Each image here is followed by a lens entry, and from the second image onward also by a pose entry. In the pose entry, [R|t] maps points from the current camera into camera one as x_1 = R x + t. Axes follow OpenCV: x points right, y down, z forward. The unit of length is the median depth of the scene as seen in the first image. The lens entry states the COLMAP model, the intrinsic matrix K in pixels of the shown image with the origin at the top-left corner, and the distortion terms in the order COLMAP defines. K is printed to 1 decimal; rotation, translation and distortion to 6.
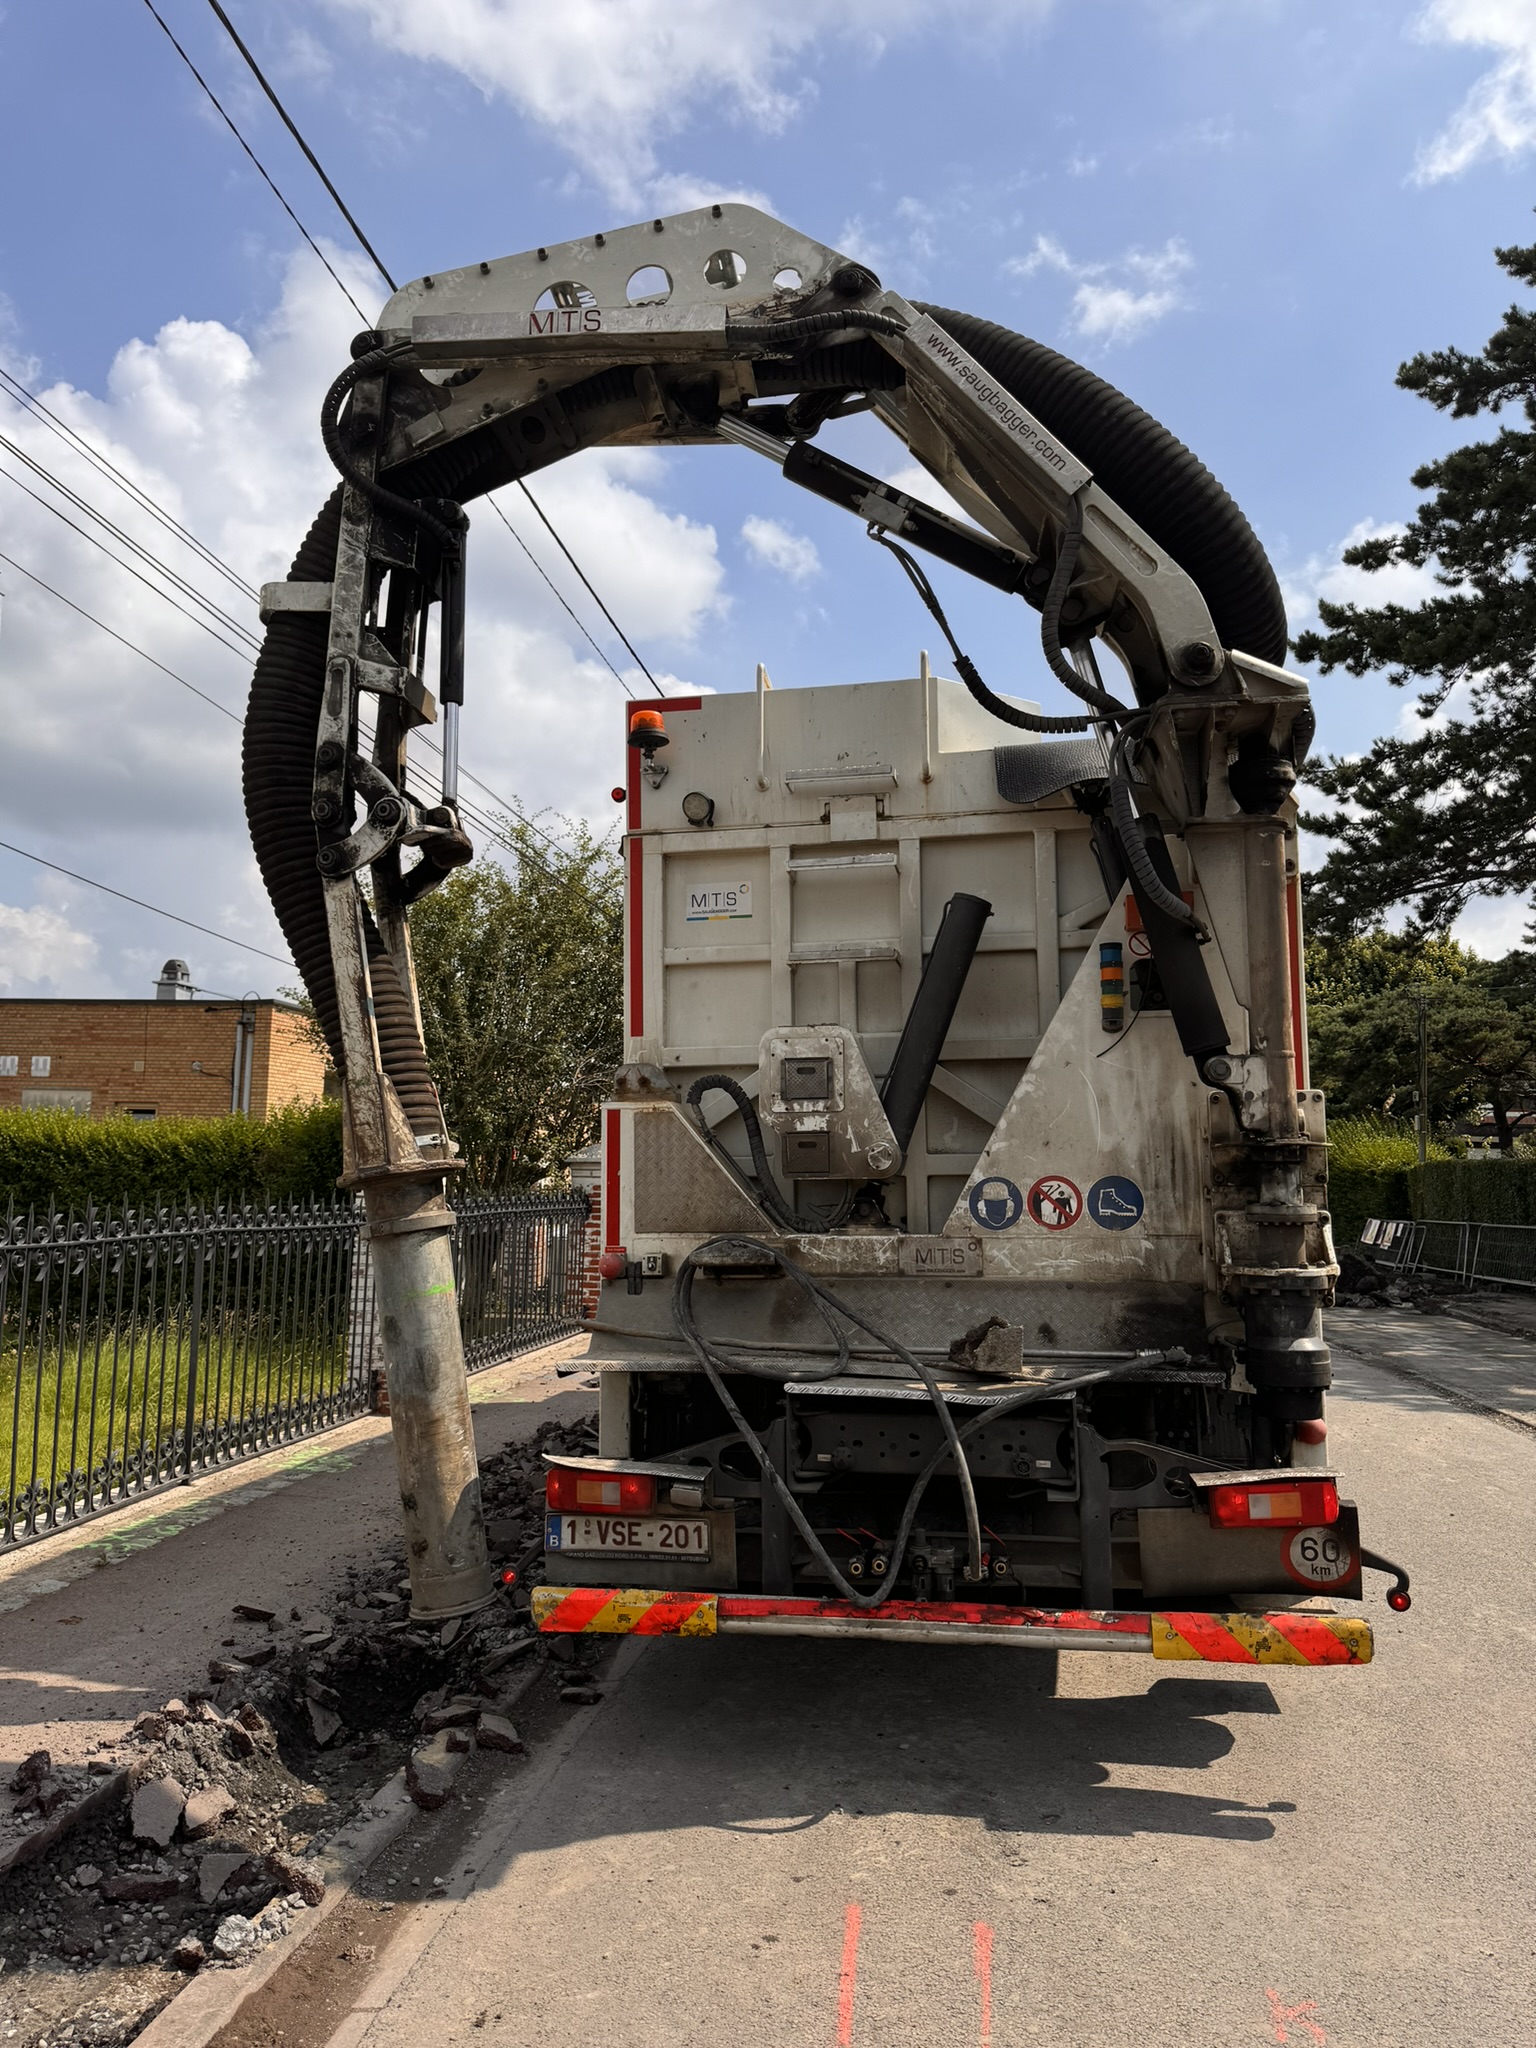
lens RADIAL K [[1429.5, 0, 768.0], [0, 1429.5, 1024.0], [0, 0, 1]] dist [0.003983, -0.000483]
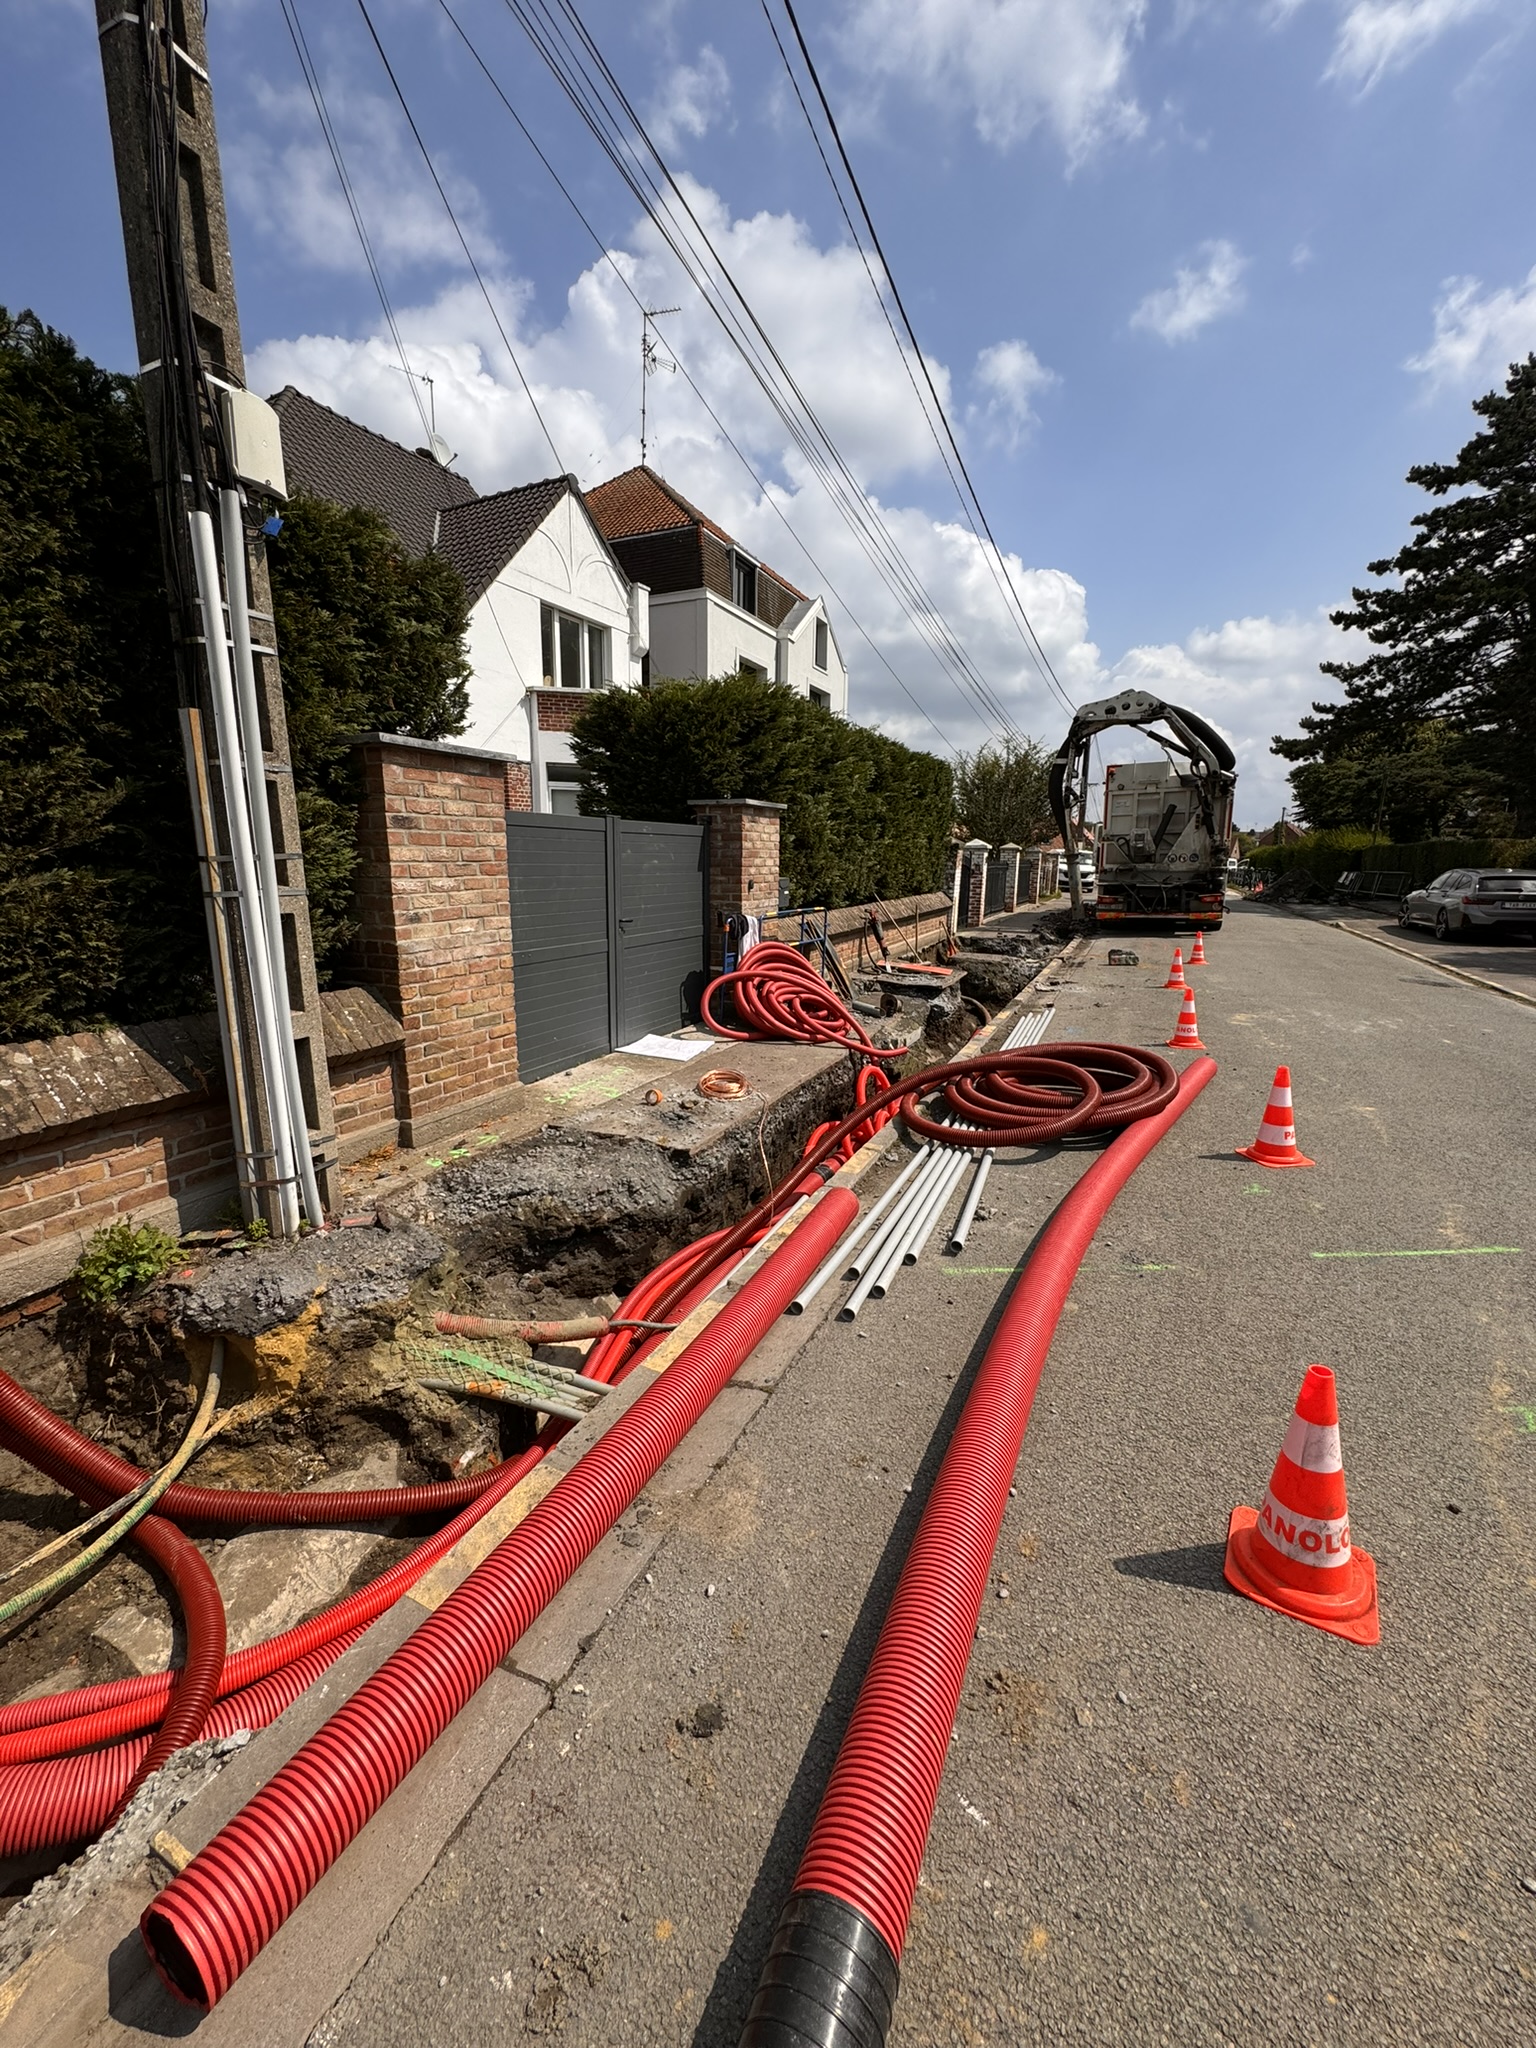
lens RADIAL K [[824.0, 0, 773.5], [0, 824.0, 1032.2], [0, 0, 1]] dist [-0.000258, 0.000062]
pose [[0.962809, 0.043933, -0.266589, -0.475669], [0.040362, 0.952233, 0.302693, -0.280581], [0.267153, -0.302196, 0.915045, -2.702595]]
